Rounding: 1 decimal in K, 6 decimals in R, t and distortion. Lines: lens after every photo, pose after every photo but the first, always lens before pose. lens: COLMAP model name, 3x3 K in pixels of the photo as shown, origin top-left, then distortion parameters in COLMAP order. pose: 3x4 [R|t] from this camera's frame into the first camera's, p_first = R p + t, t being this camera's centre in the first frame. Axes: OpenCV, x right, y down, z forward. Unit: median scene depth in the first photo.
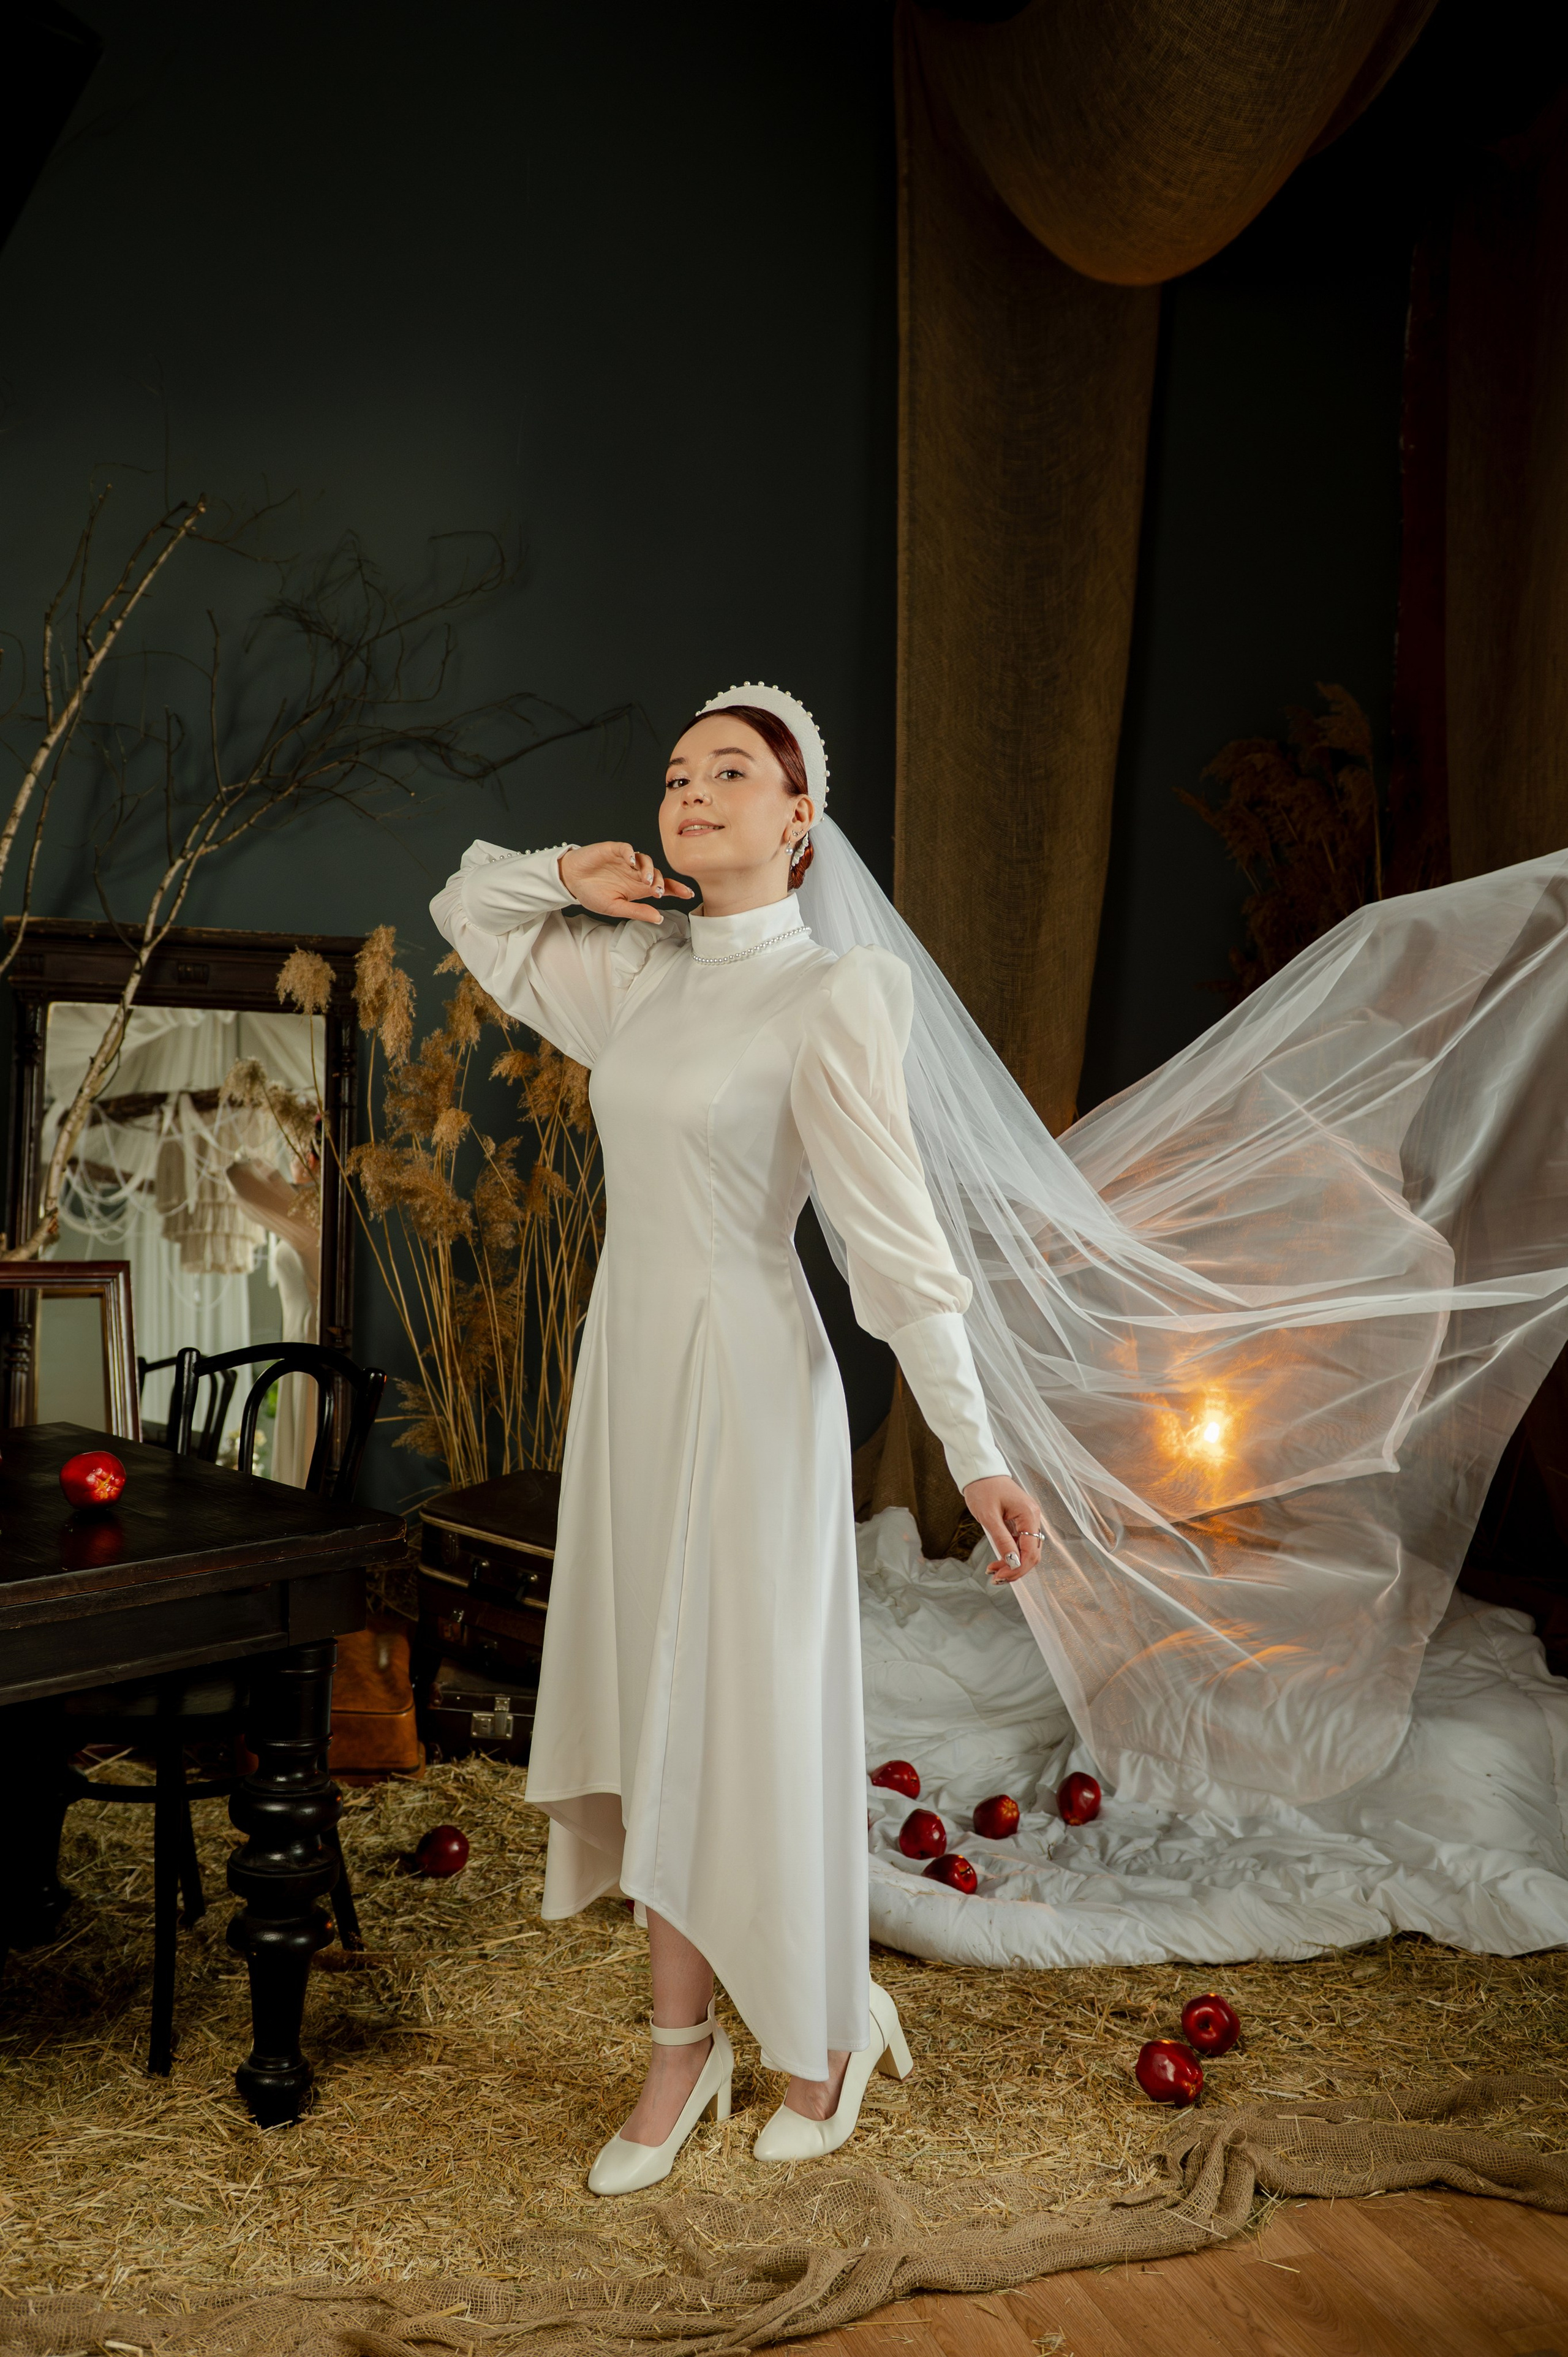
lens RADIAL K [[2049.2, 0, 719.8], [0, 2049.2, 1180.2], [0, 0, 1]] dist [-0.000645, 0.008321]
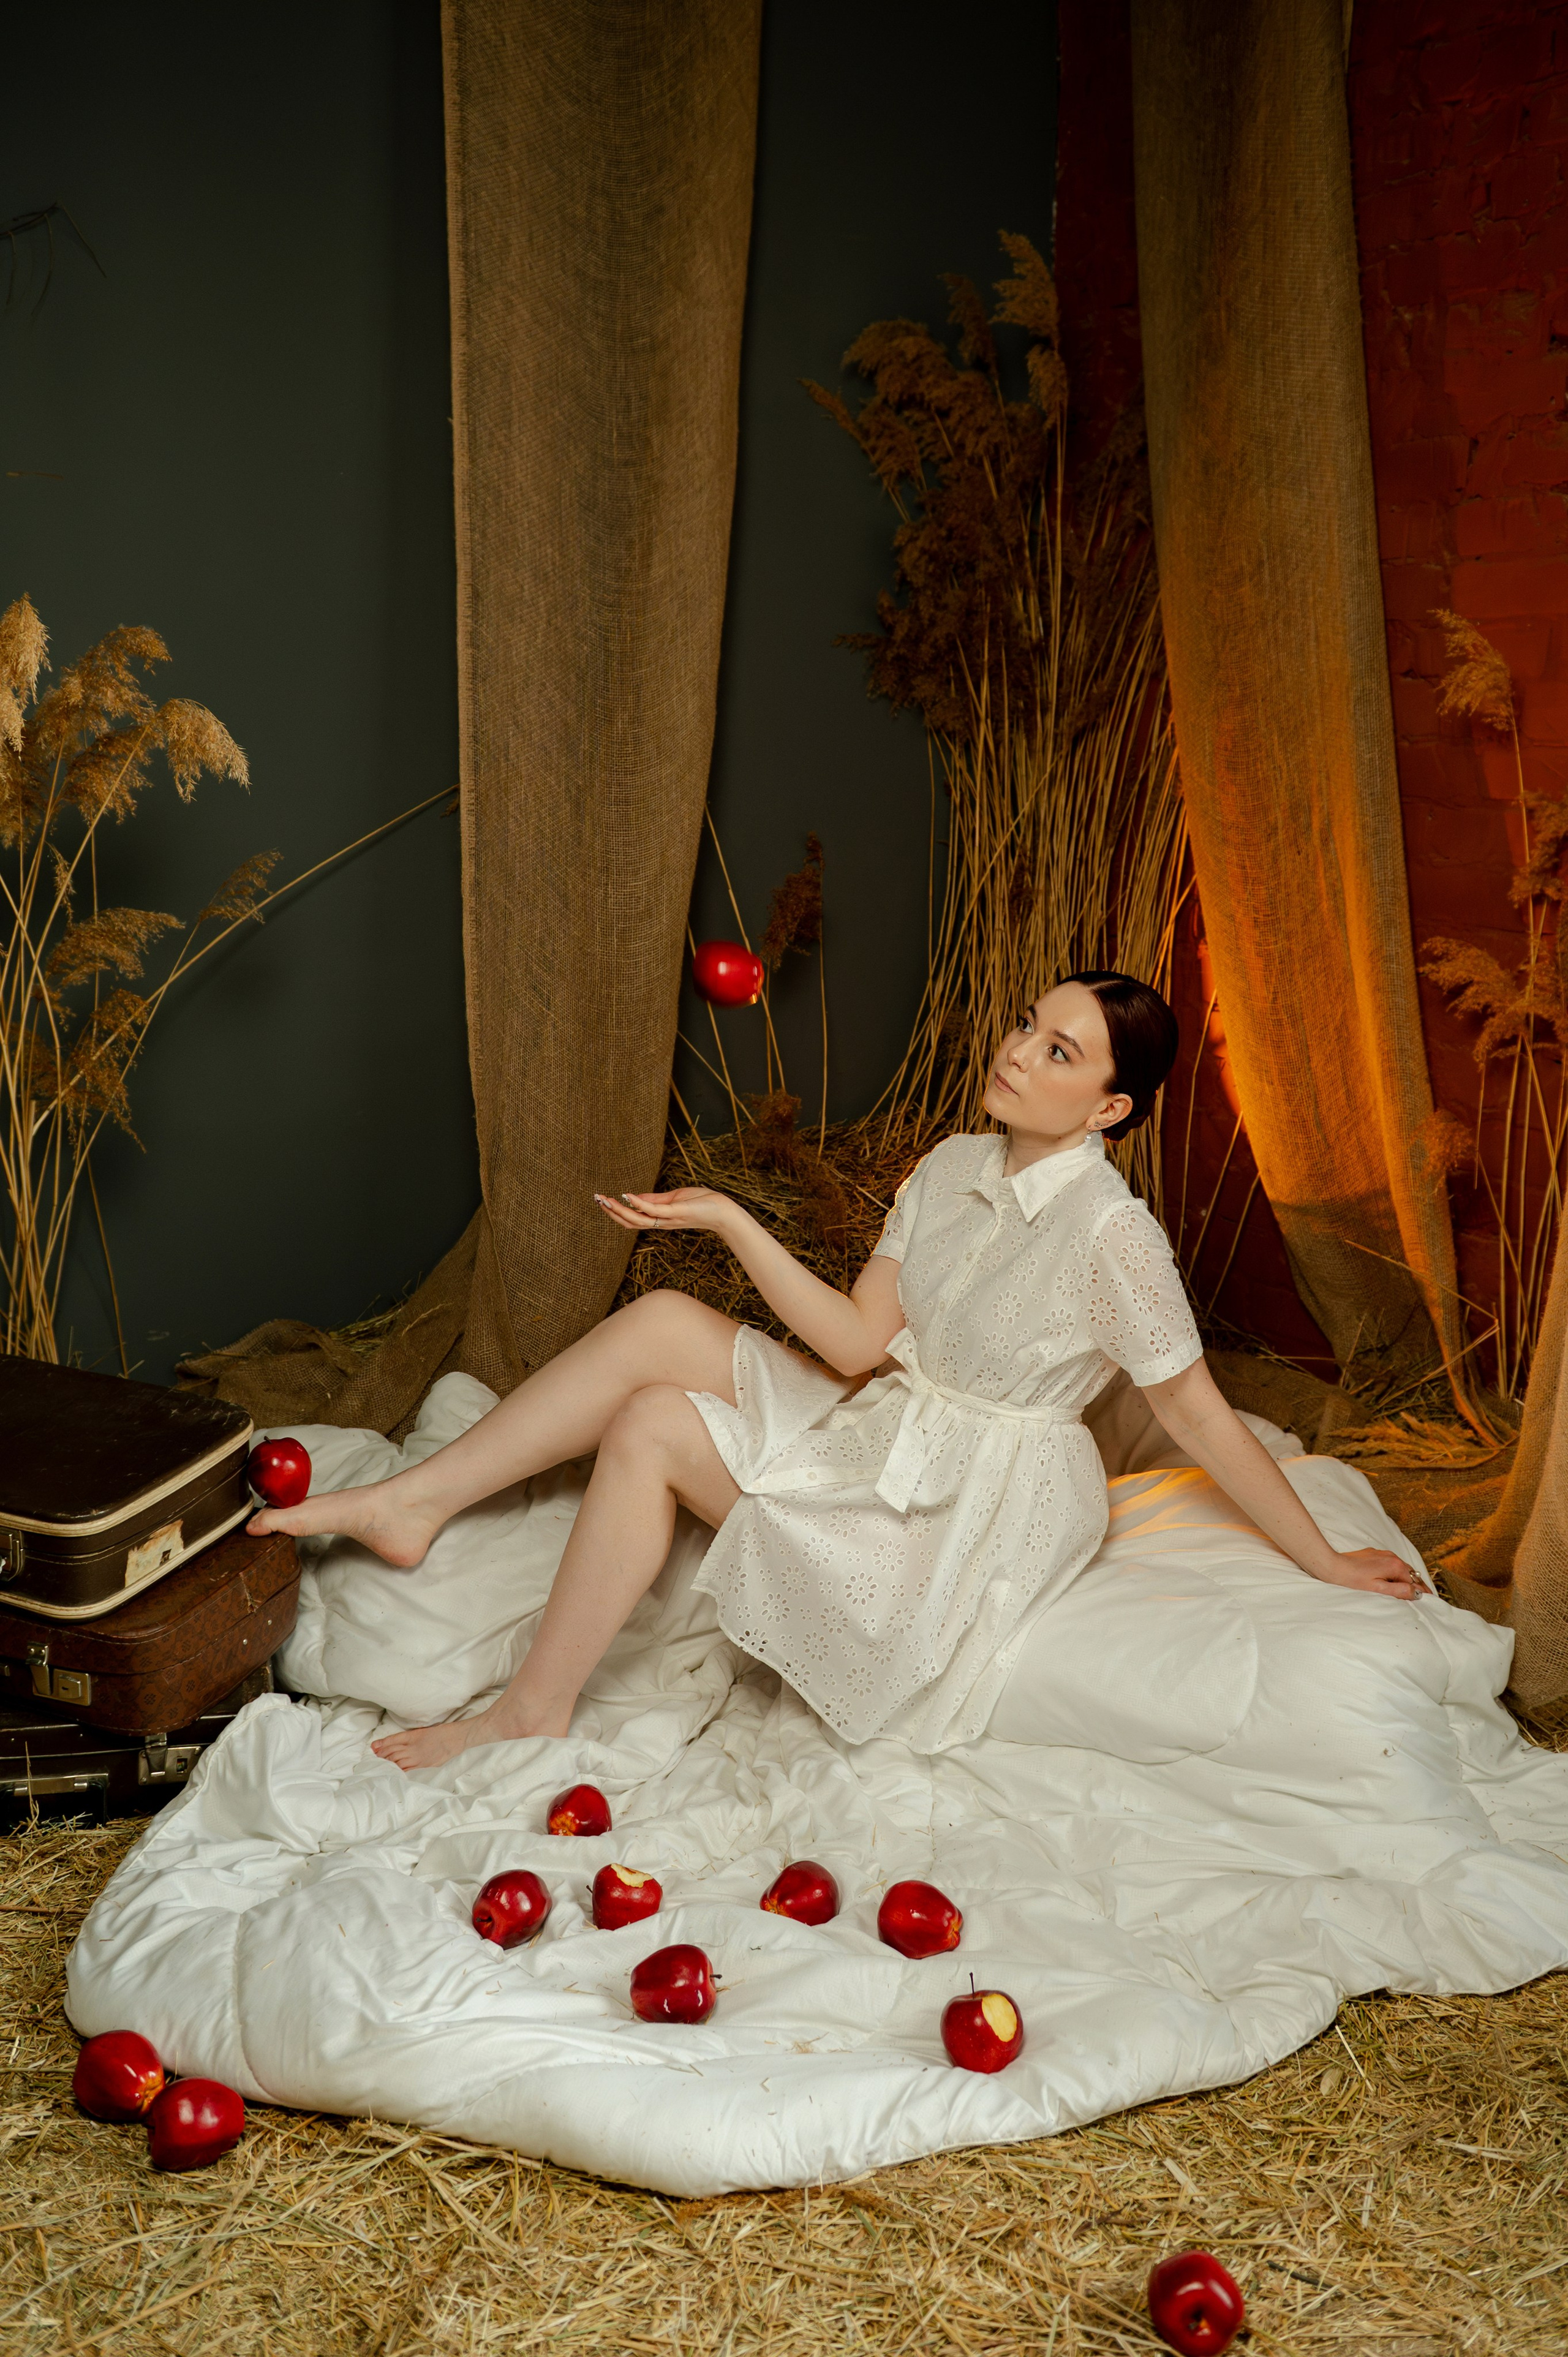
lens RADIAL K [[1907.6, 0, 748.0], [0, 1907.6, 1115.7], [0, 0, 1]] dist [-0.052957, 0.005402]
pose [[0.961993, -0.062841, 0.265746, -0.006464], [0.031416, 0.992168, 0.120895, -0.003108], [-0.271262, -0.107951, 0.956433, 0.308118]]
